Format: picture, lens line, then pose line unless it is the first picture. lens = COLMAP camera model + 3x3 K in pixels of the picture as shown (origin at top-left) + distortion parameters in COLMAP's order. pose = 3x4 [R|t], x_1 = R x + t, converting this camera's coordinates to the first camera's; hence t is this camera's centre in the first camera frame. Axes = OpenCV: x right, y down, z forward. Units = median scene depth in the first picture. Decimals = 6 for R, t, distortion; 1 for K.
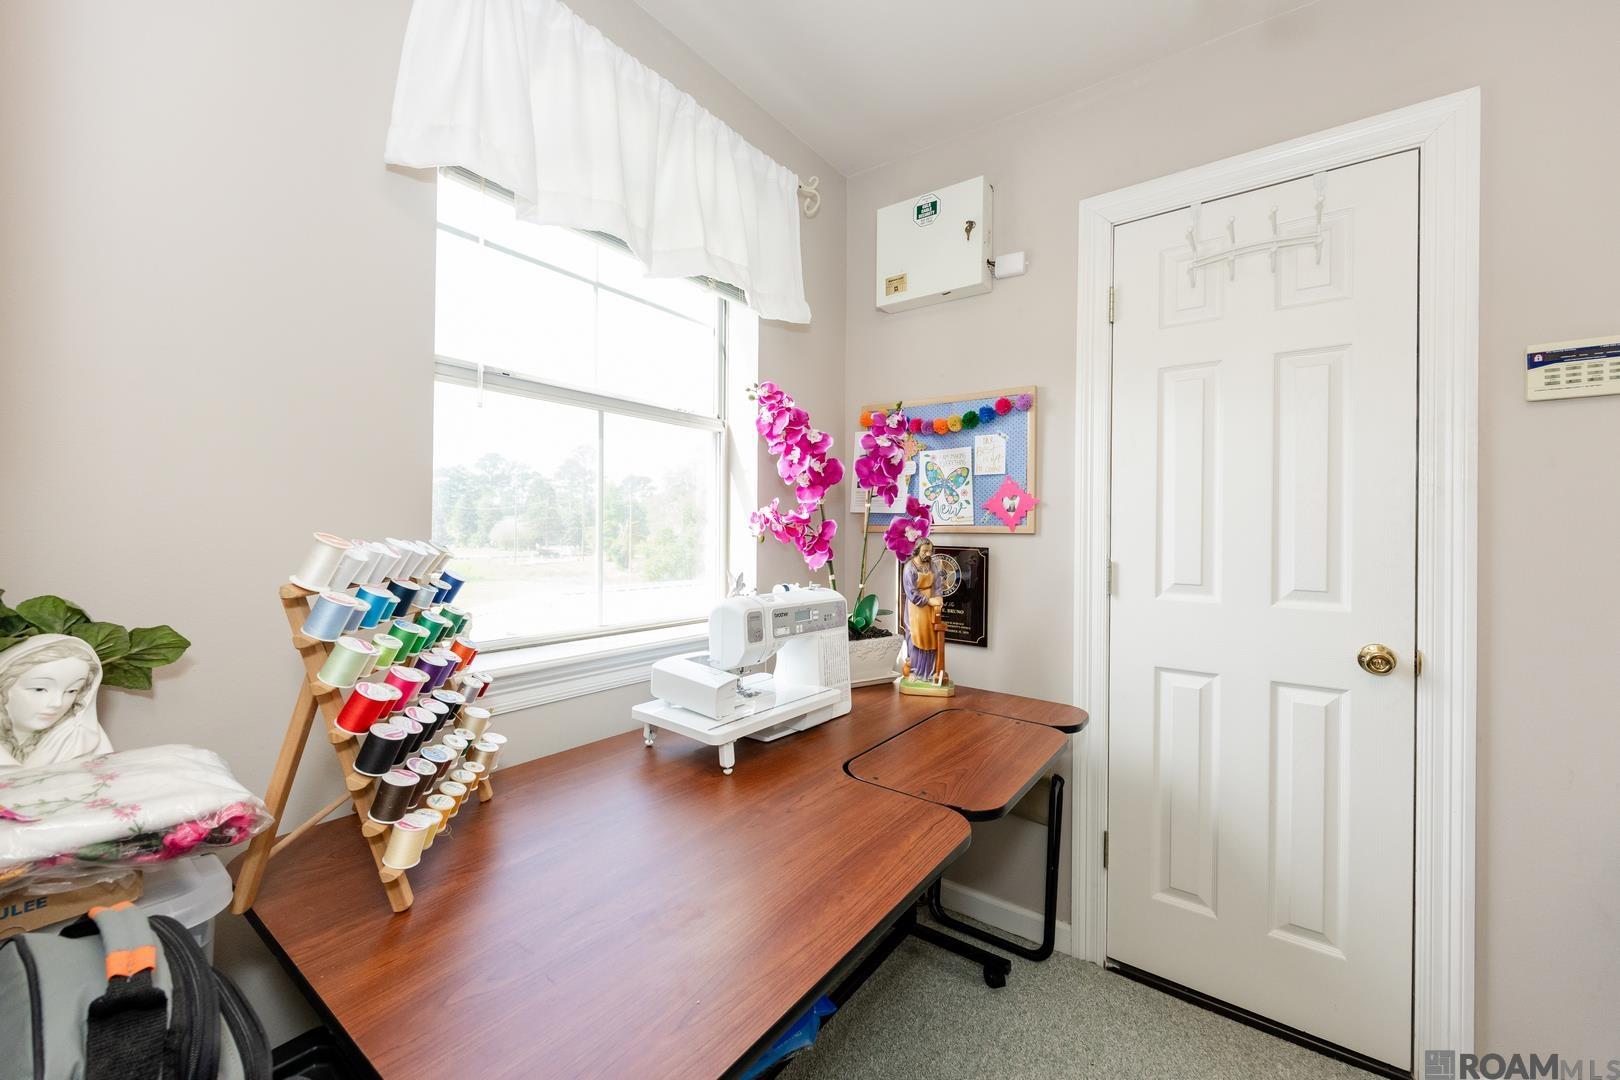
lens RADIAL K [[625.7, 0, 816.1], [0, 625.7, 520.4], [0, 0, 1]] dist [-0.003210, -0.000375]
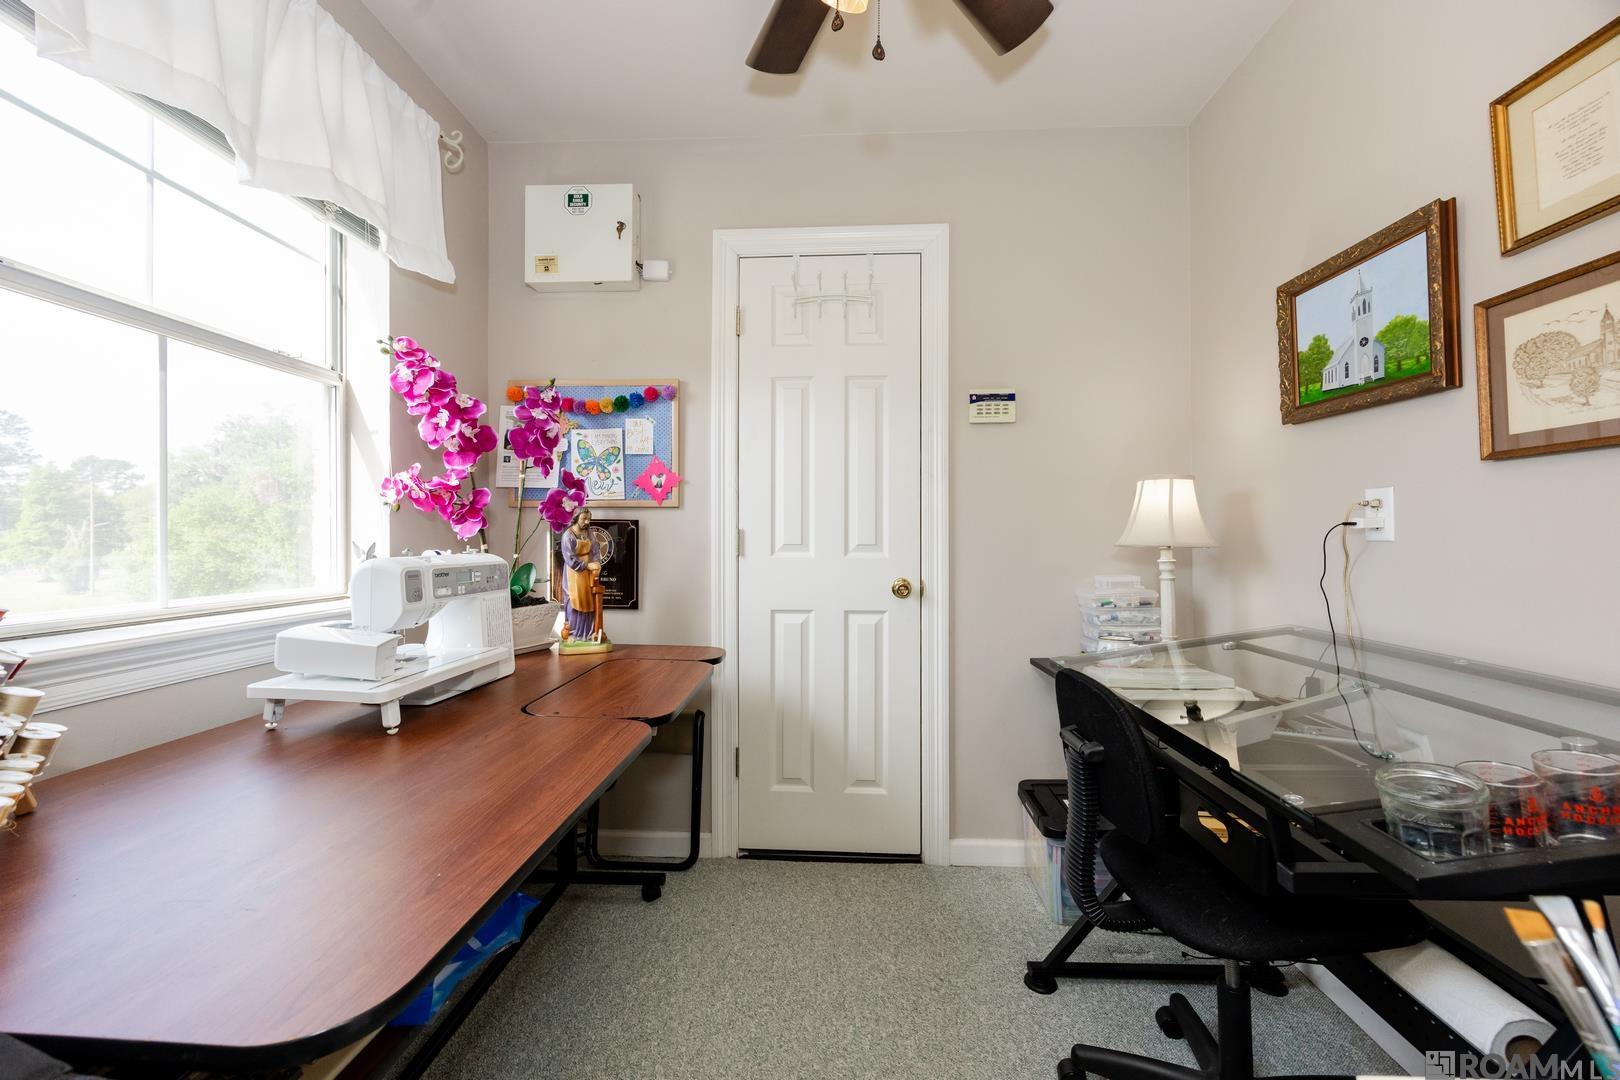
lens RADIAL K [[625.7, 0, 813.8], [0, 625.7, 532.9], [0, 0, 1]] dist [-0.003210, -0.000375]
pose [[0.826169, -0.006327, 0.563388, -0.103424], [0.006209, 0.999978, 0.002125, 0.072452], [-0.563389, 0.001743, 0.826190, -0.104577]]
